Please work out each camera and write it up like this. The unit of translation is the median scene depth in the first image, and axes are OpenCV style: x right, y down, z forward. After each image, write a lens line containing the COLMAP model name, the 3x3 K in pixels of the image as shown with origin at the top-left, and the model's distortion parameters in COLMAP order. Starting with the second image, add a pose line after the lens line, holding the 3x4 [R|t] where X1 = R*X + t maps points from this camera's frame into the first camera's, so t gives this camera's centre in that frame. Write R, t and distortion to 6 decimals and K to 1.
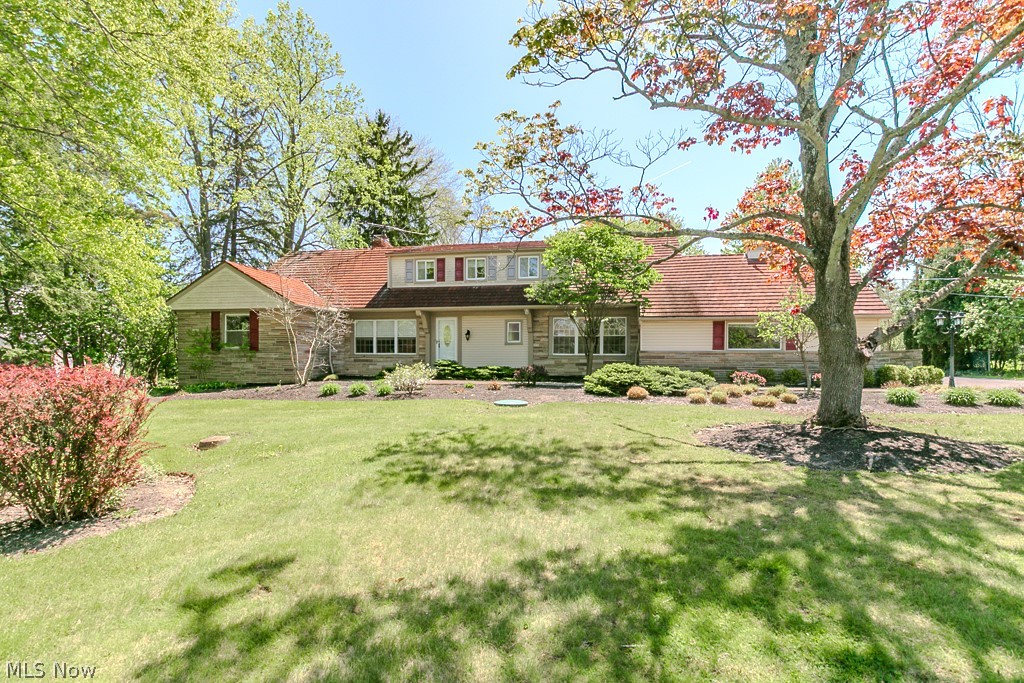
lens RADIAL K [[475.0, 0, 512.0], [0, 475.0, 341.5], [0, 0, 1]] dist [0.000930, -0.000201]
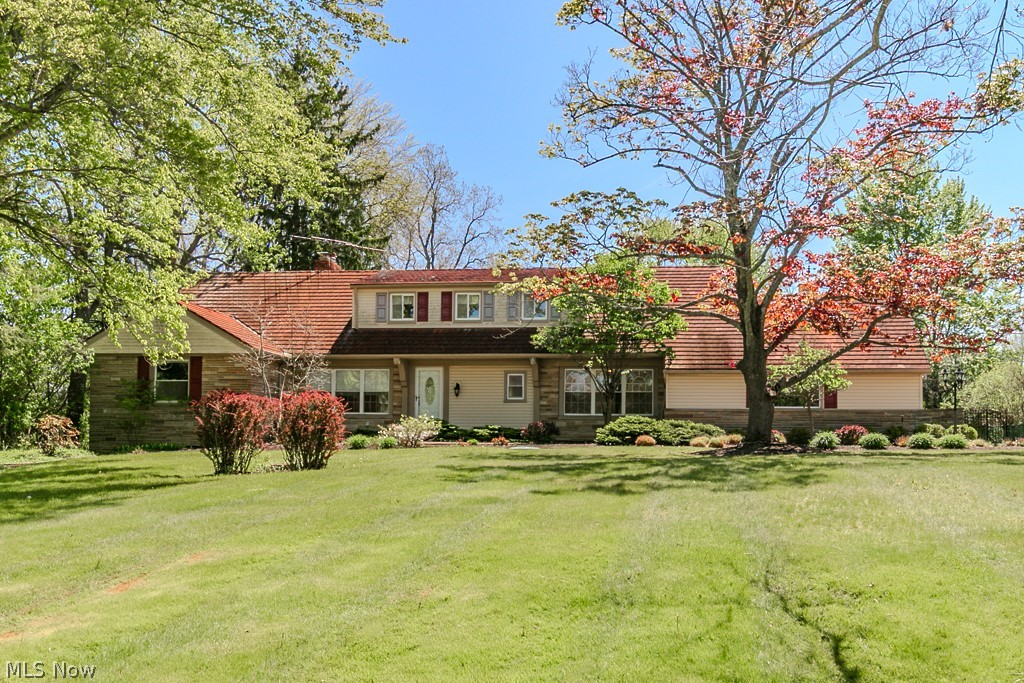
lens RADIAL K [[803.1, 0, 512.0], [0, 803.1, 341.5], [0, 0, 1]] dist [-0.003069, -0.000358]
pose [[0.999667, 0.012627, 0.022505, -0.035513], [-0.010680, 0.996353, -0.084651, 0.020563], [-0.023491, 0.084382, 0.996157, -0.376681]]
